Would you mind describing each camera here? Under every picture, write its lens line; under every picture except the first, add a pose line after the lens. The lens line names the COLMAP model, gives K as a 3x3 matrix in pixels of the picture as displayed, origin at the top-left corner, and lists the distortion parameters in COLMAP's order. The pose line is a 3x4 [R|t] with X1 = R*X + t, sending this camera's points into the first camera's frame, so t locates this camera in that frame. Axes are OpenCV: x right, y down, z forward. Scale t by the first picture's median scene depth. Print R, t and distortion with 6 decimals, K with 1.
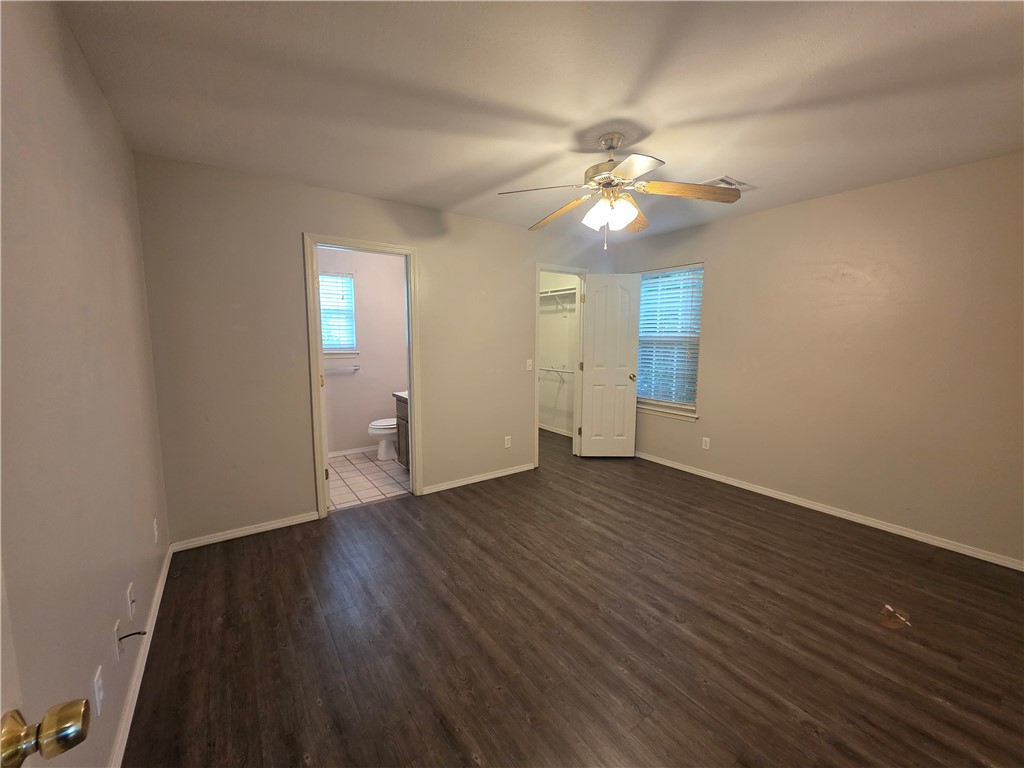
lens RADIAL K [[411.1, 0, 517.9], [0, 411.1, 386.2], [0, 0, 1]] dist [0.002754, 0.000590]
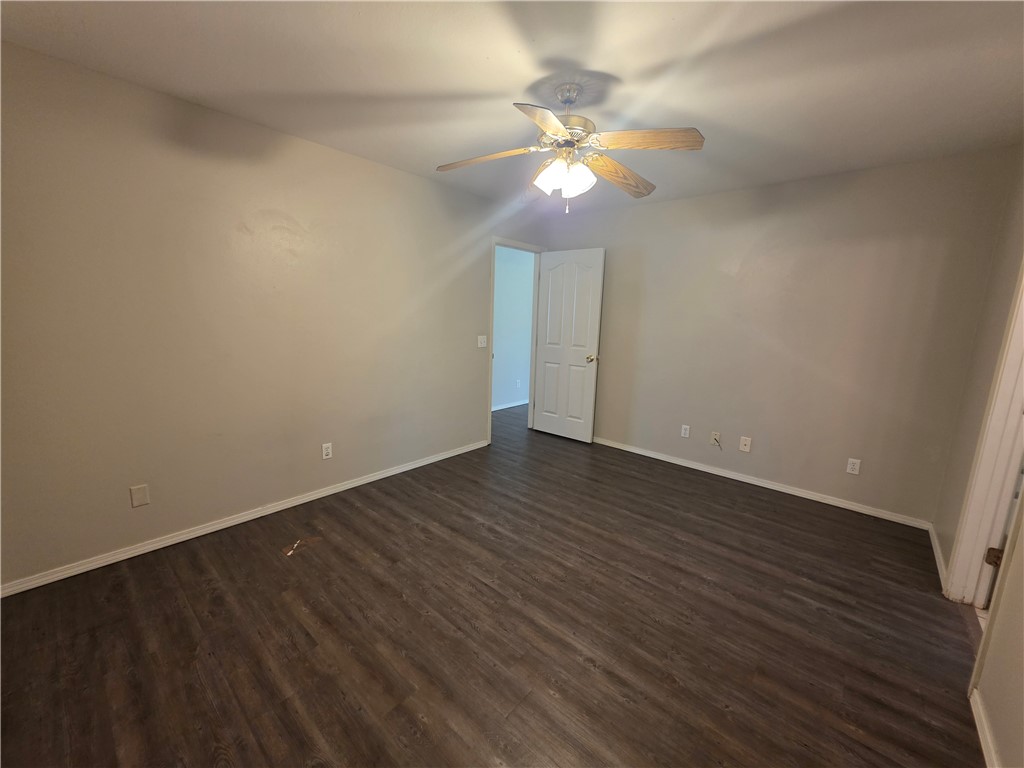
lens RADIAL K [[411.1, 0, 514.2], [0, 411.1, 383.1], [0, 0, 1]] dist [0.002754, 0.000590]
pose [[-0.974251, 0.007780, -0.225333, 0.523147], [-0.058068, 0.957033, 0.284105, -0.237384], [0.217861, 0.289874, -0.931939, 1.907501]]
